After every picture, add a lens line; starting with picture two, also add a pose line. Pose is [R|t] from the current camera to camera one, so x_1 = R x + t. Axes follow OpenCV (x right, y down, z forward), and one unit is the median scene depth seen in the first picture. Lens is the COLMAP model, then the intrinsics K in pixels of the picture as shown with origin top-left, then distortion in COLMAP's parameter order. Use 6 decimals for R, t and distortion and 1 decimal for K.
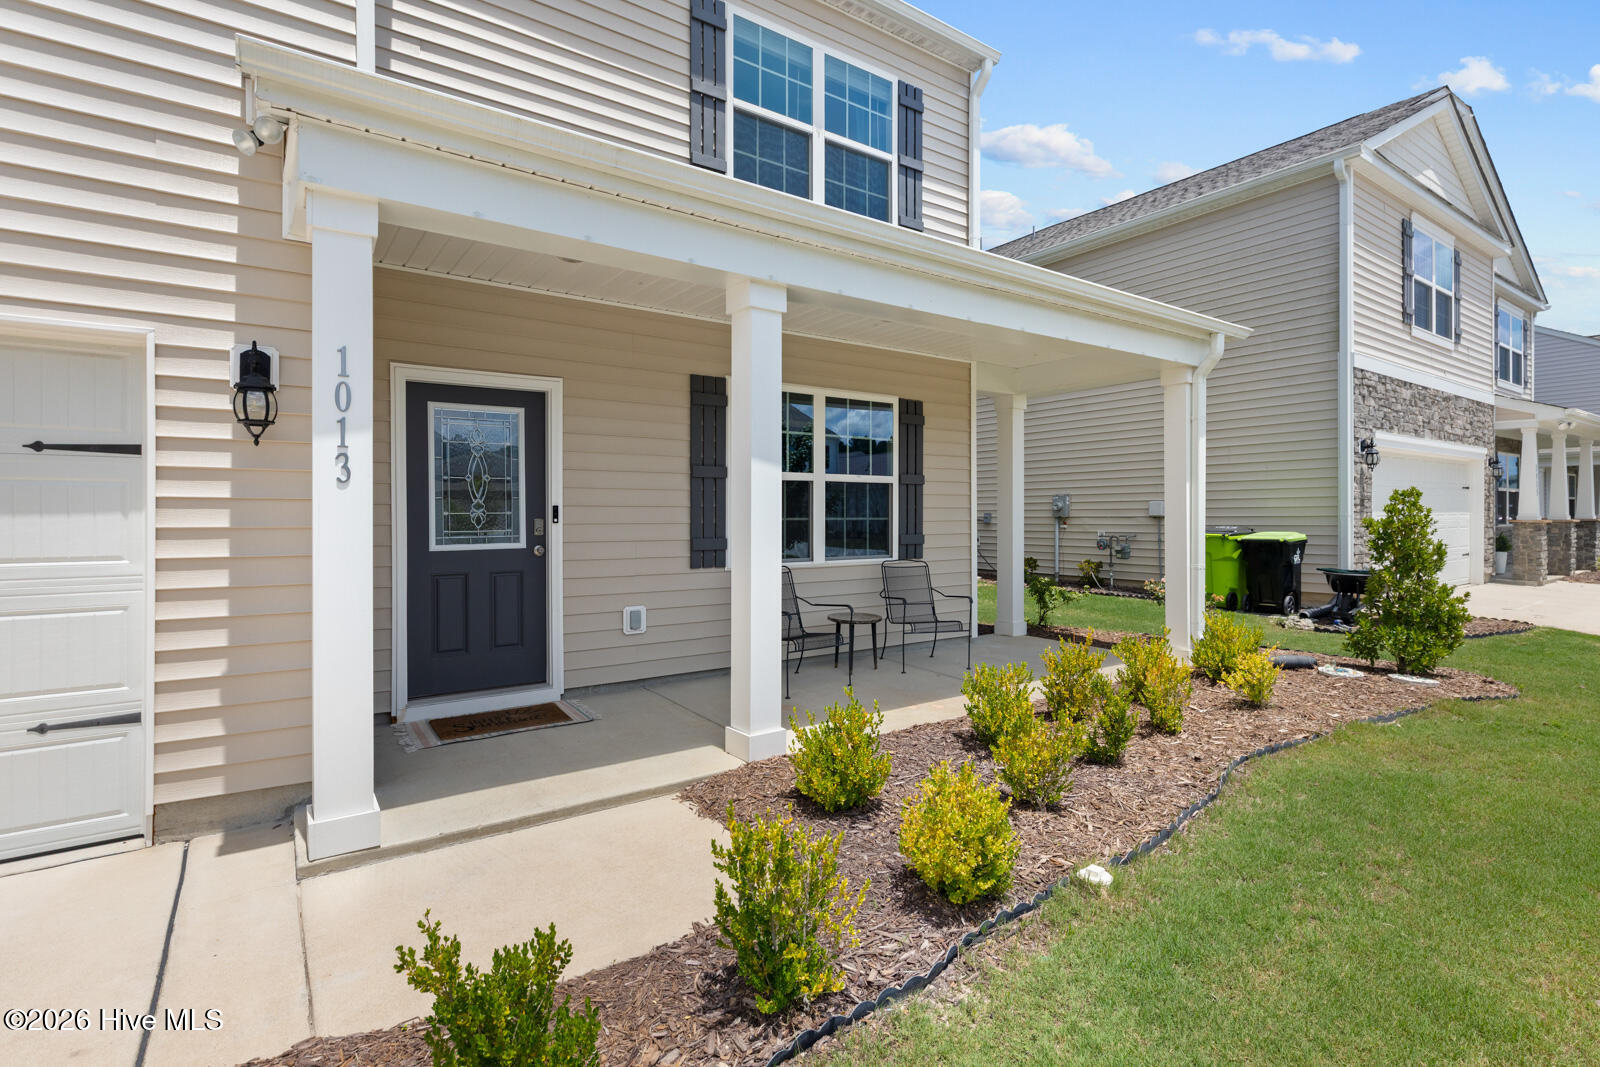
lens RADIAL K [[769.5, 0, 794.7], [0, 769.5, 506.4], [0, 0, 1]] dist [0.002418, 0.000040]
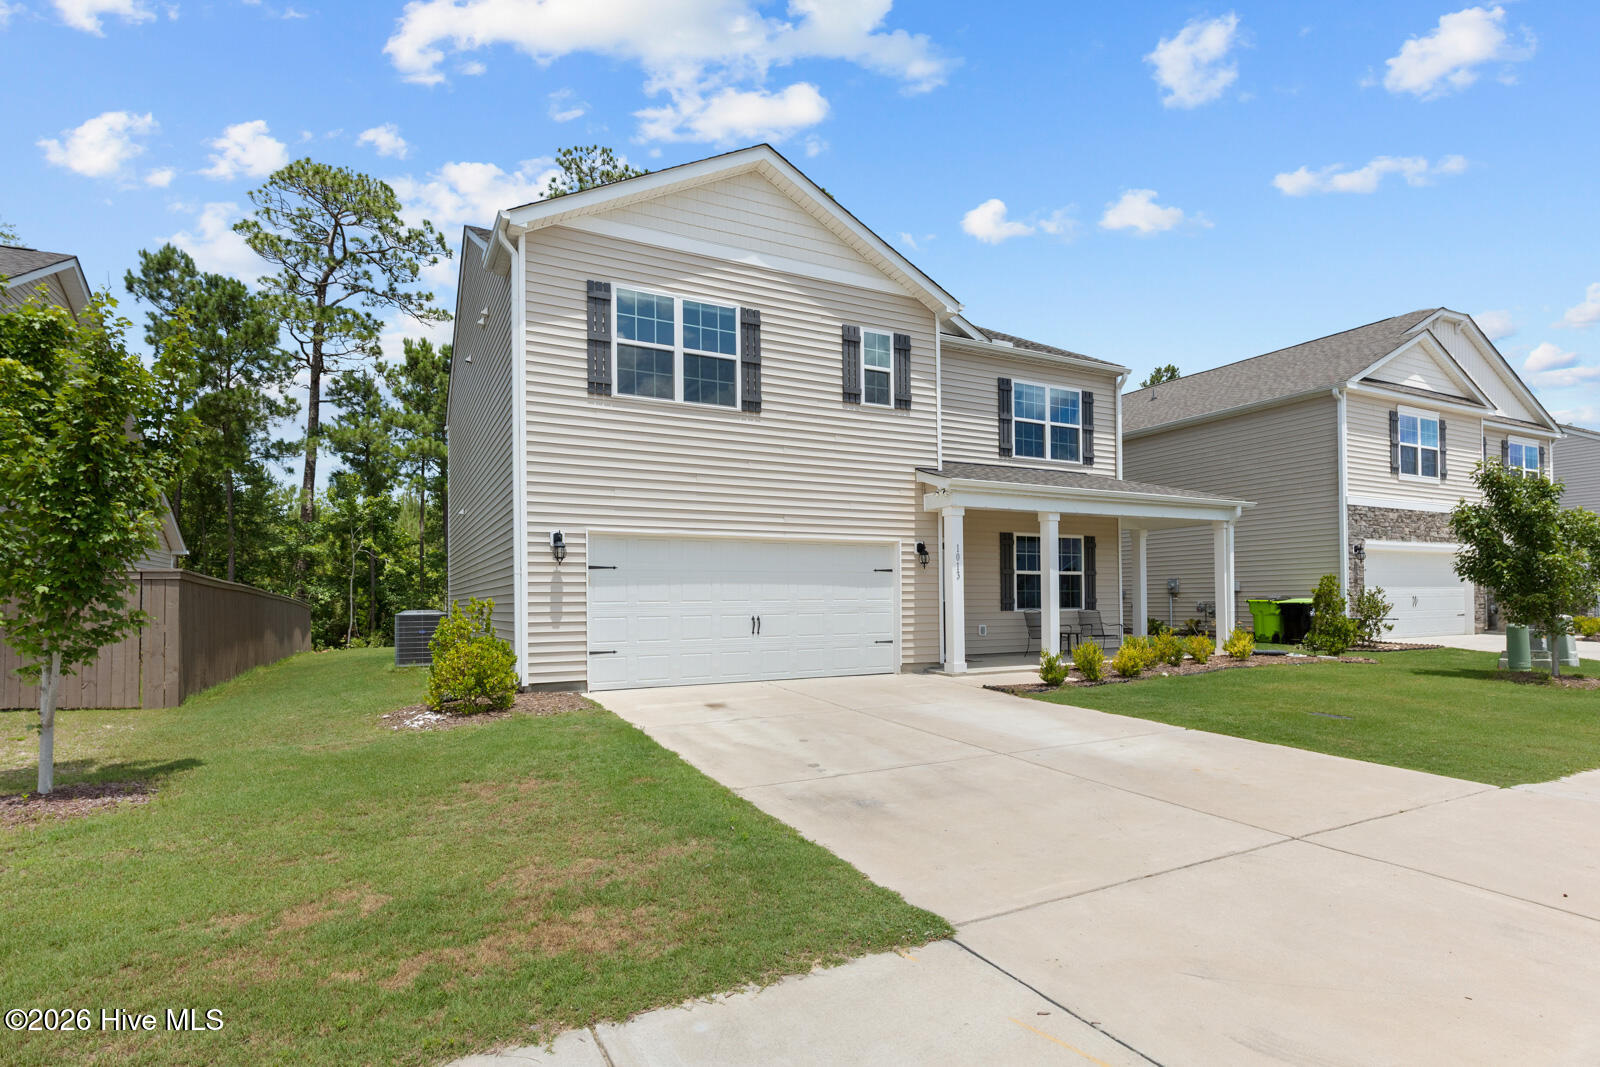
lens RADIAL K [[727.4, 0, 790.9], [0, 727.4, 583.5], [0, 0, 1]] dist [0.013540, -0.000144]
pose [[0.985410, -0.010586, -0.169870, -0.363398], [0.008537, 0.999882, -0.012784, 0.015491], [0.169986, 0.011147, 0.985384, -1.283696]]
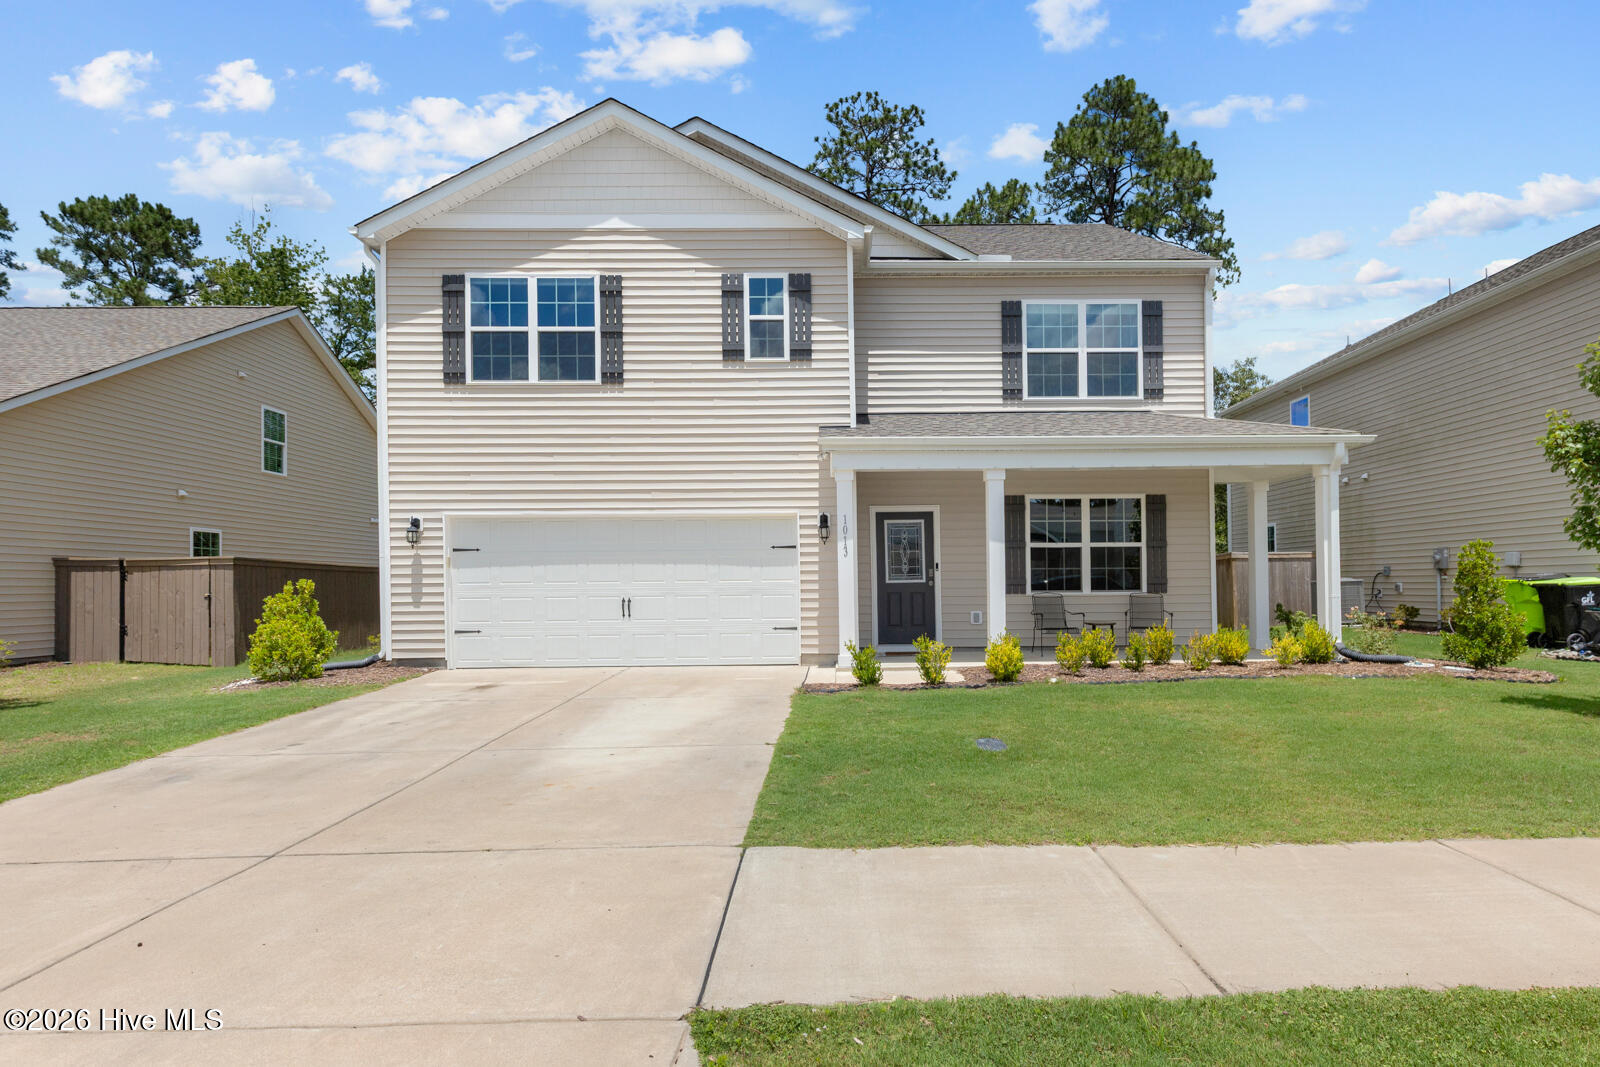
lens RADIAL K [[813.3, 0, 846.5], [0, 813.3, 574.4], [0, 0, 1]] dist [0.005284, -0.000071]
pose [[0.827342, -0.010326, -0.561603, 0.632334], [0.012938, 0.999916, 0.000674, 0.021674], [0.561549, -0.007824, 0.827406, -0.866579]]
